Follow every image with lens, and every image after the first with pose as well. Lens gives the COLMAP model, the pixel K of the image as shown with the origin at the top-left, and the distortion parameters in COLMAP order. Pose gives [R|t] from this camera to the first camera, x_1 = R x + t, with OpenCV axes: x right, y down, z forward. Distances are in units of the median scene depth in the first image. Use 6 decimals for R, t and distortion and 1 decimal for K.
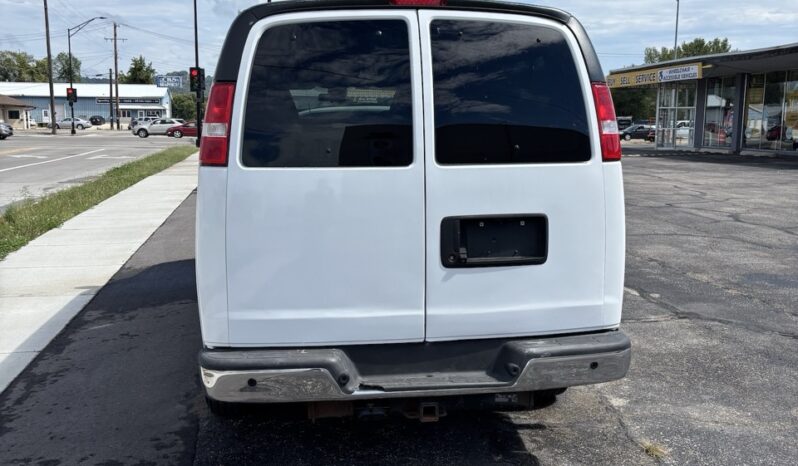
lens RADIAL K [[859.5, 0, 433.5], [0, 859.5, 234.6], [0, 0, 1]] dist [0.068040, 0.010913]
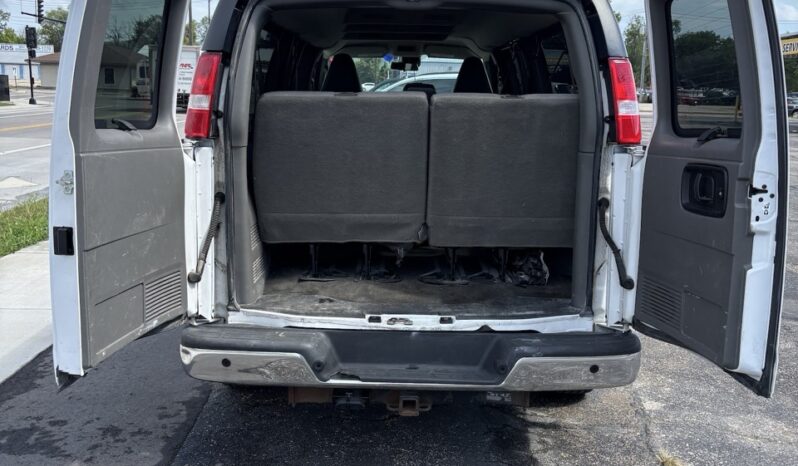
lens RADIAL K [[859.5, 0, 433.5], [0, 859.5, 234.6], [0, 0, 1]] dist [0.068040, 0.010913]
pose [[0.985263, 0.046907, -0.164487, 0.146694], [-0.040495, 0.998291, 0.042127, -0.020254], [0.166182, -0.034845, 0.985479, 0.067034]]
